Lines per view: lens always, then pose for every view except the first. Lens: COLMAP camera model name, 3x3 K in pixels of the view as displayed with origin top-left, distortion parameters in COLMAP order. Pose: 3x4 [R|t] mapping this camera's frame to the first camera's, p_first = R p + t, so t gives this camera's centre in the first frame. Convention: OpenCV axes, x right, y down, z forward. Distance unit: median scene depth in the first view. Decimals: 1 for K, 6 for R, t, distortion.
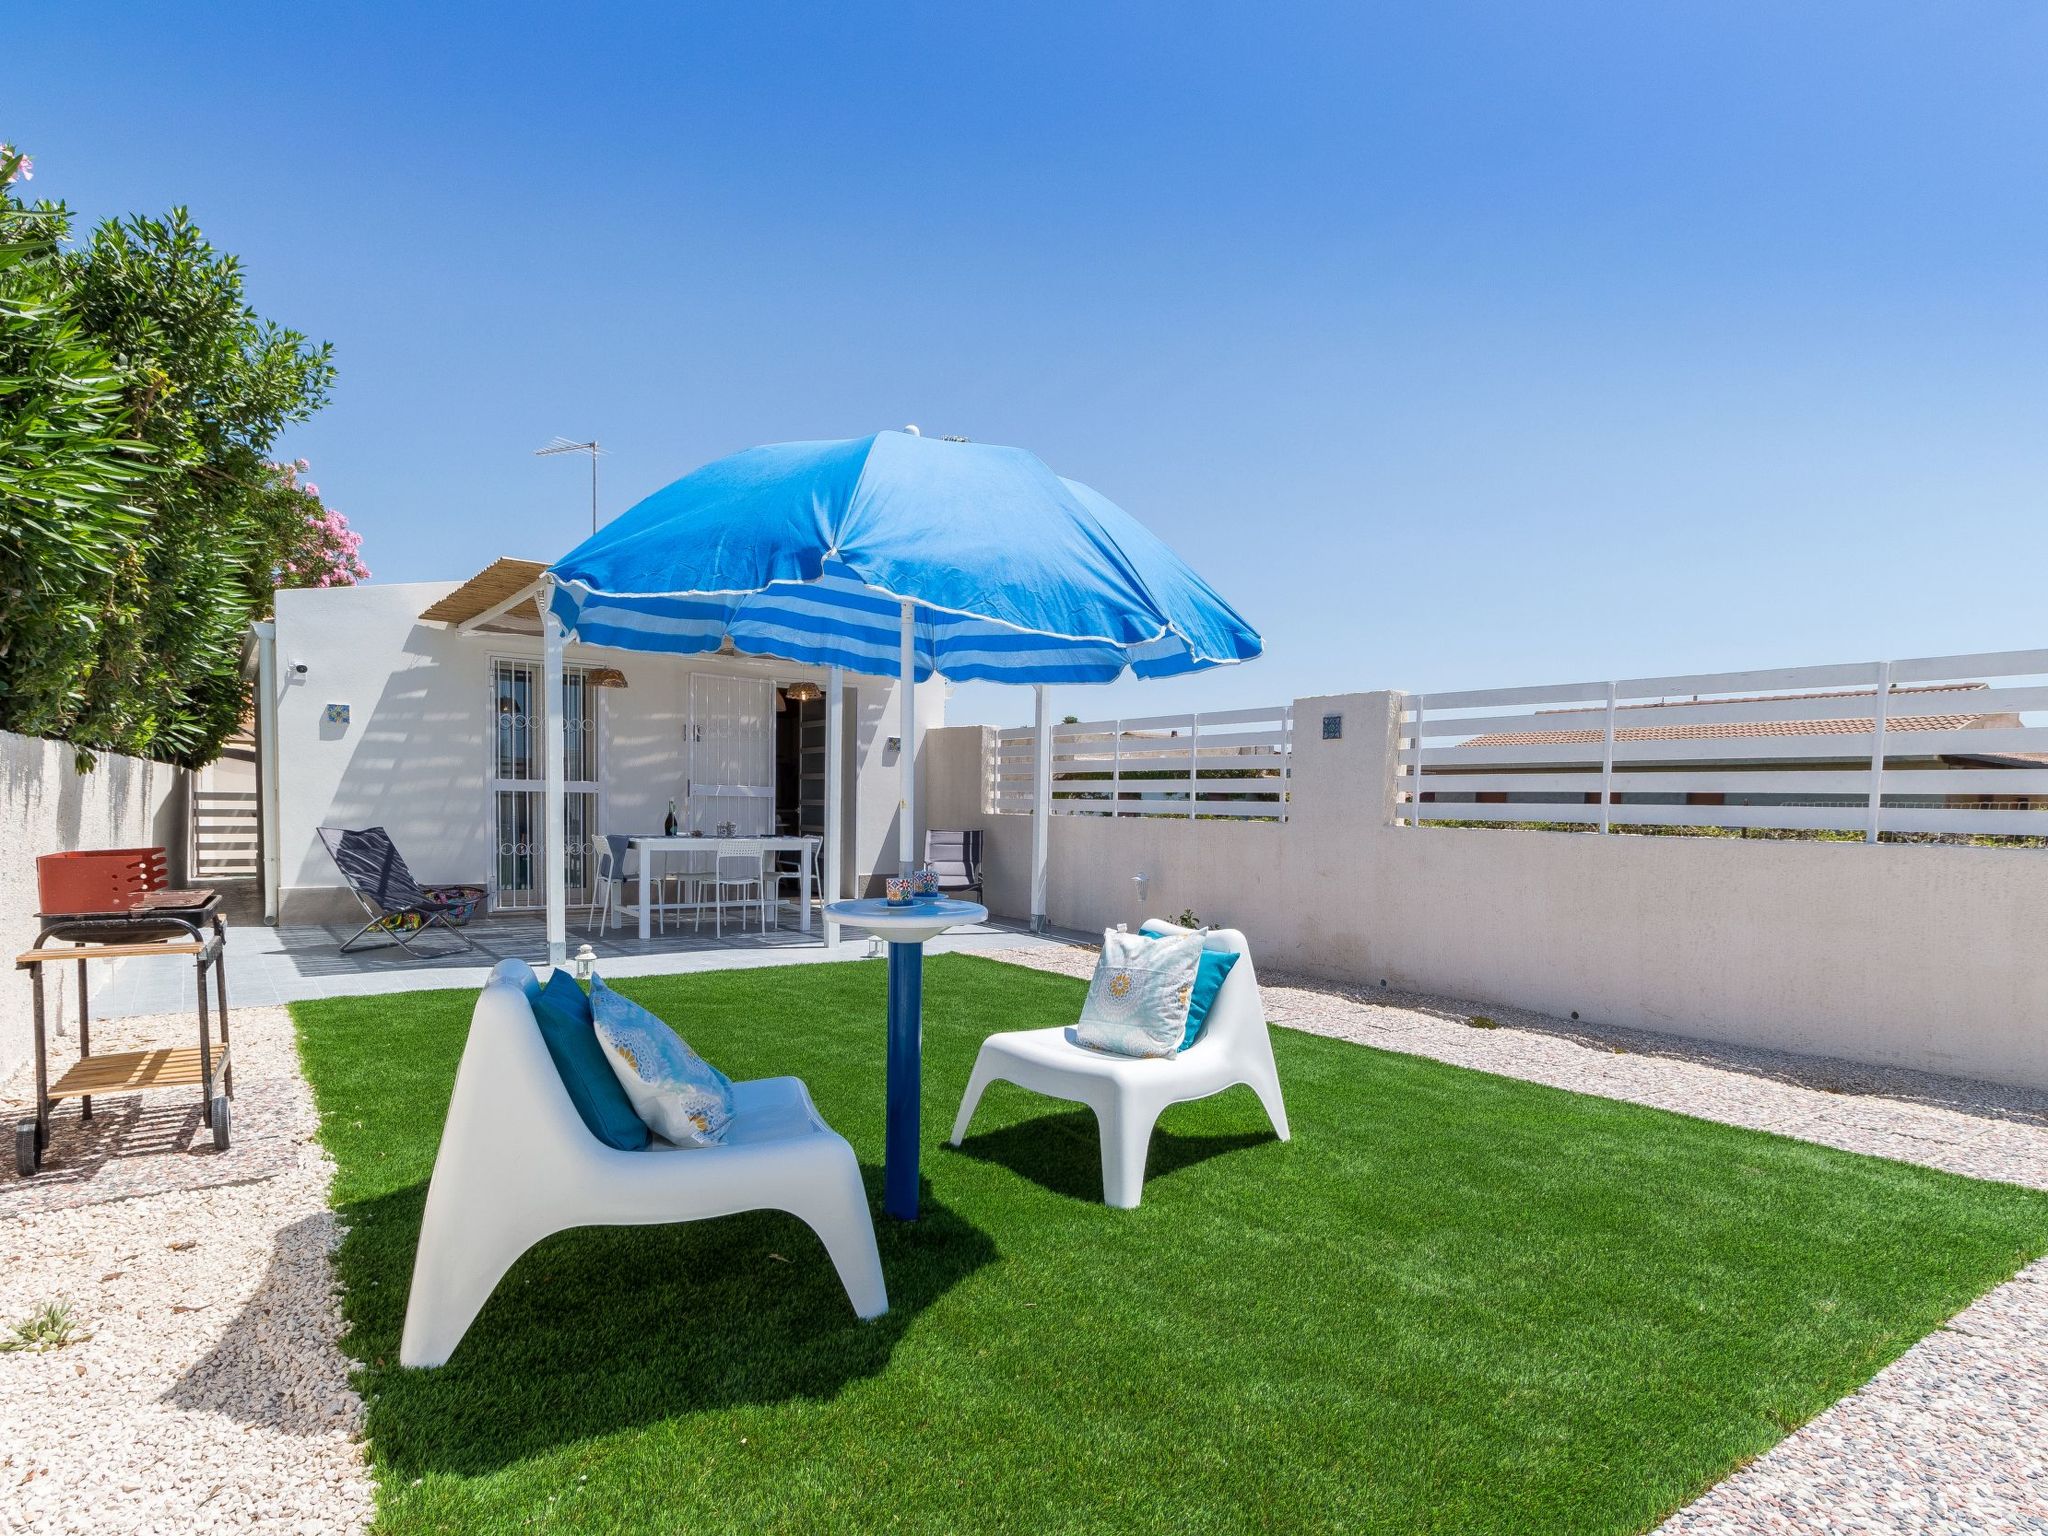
lens RADIAL K [[1106.2, 0, 981.4], [0, 1106.2, 780.9], [0, 0, 1]] dist [0.001644, 0.000558]
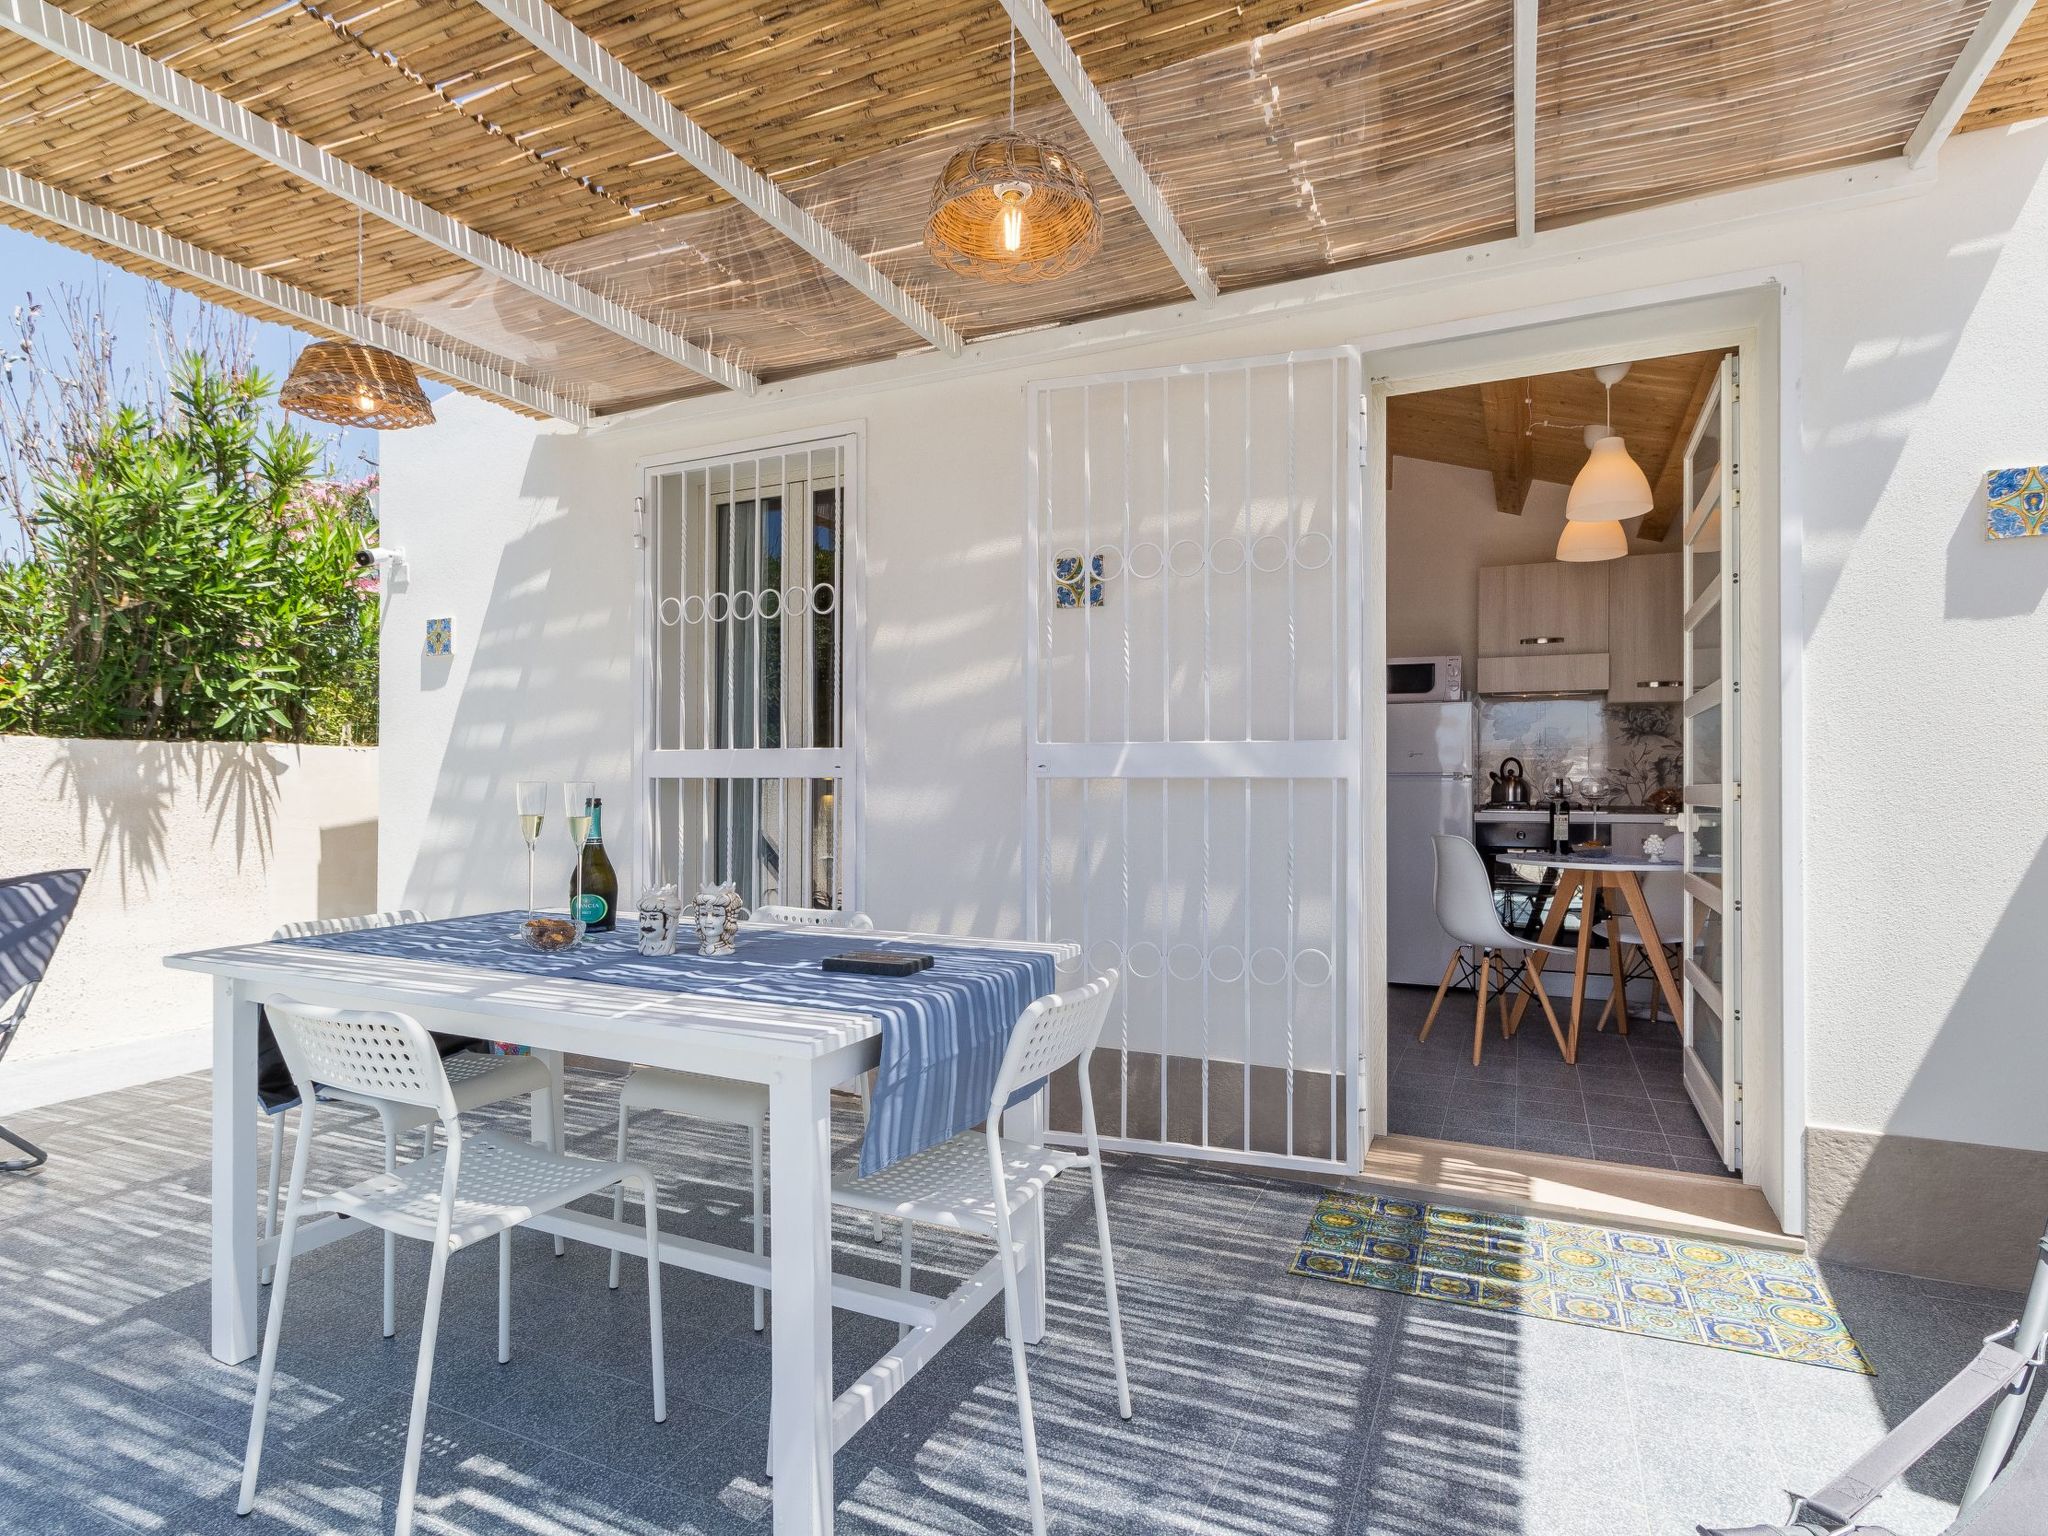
lens RADIAL K [[1095.6, 0, 1024.0], [0, 1095.6, 768.0], [0, 0, 1]] dist [0.002110, 0.001583]
pose [[0.503467, -0.036506, -0.863243, 0.000753], [0.025147, 0.999303, -0.027593, 0.019660], [0.863649, -0.007816, 0.504034, 0.940336]]
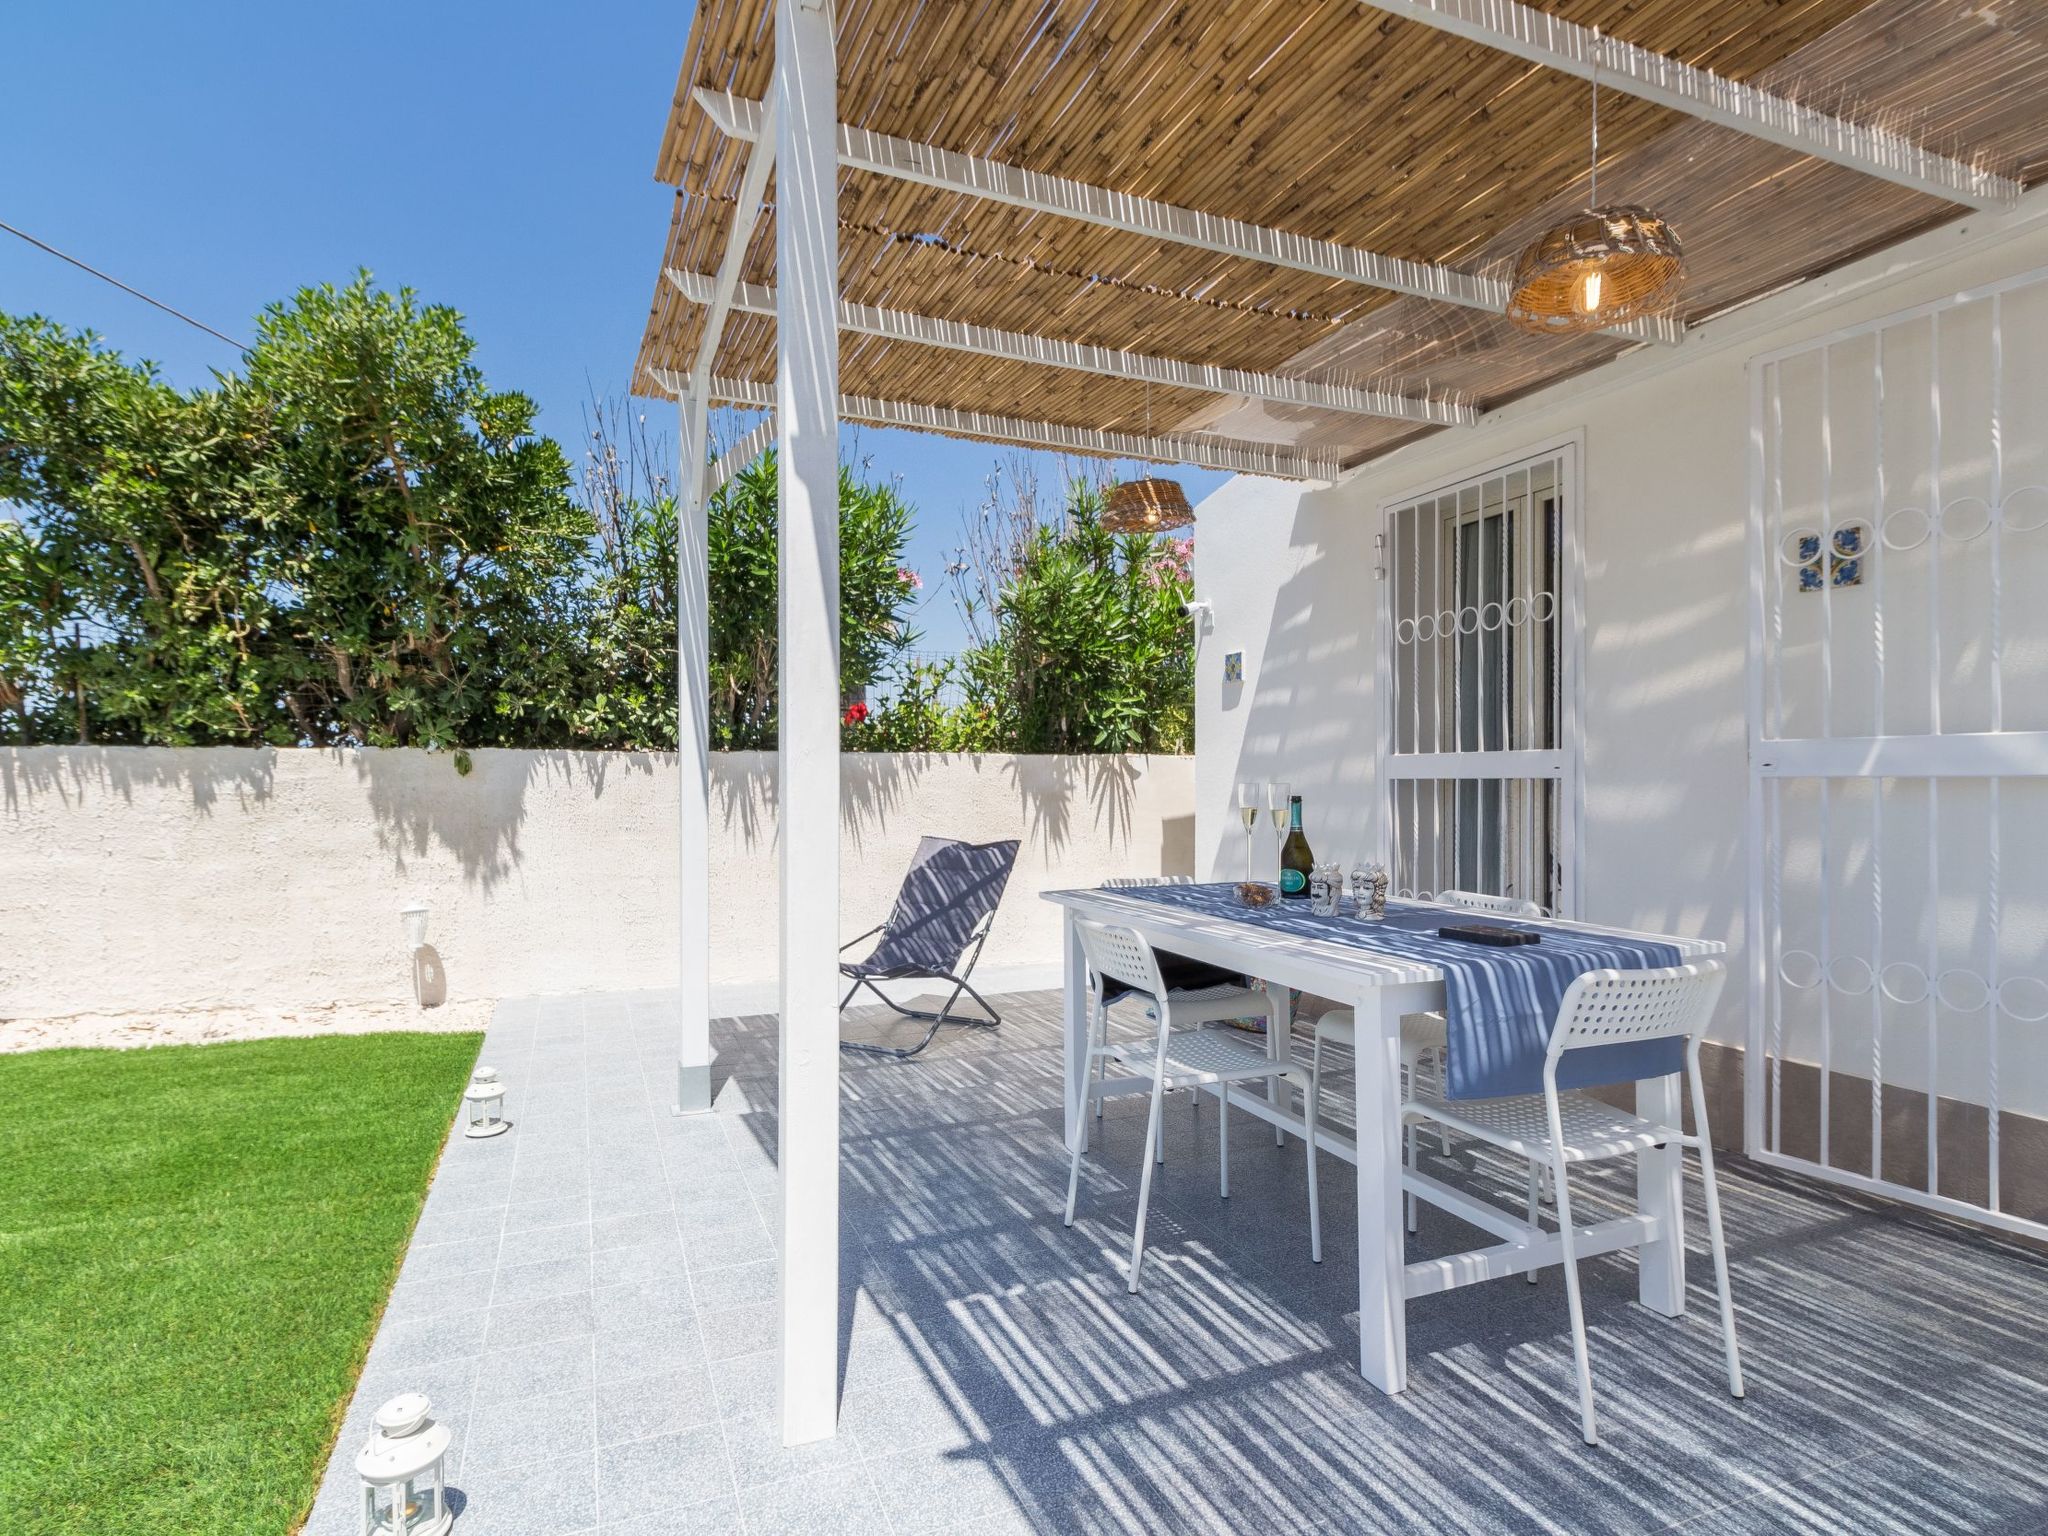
lens RADIAL K [[1084.7, 0, 992.5], [0, 1084.7, 769.4], [0, 0, 1]] dist [0.001645, 0.000672]
pose [[-0.230651, -0.036780, -0.972341, 0.070809], [0.011092, 0.999121, -0.040424, 0.021450], [0.972973, -0.020109, -0.230040, 0.969400]]
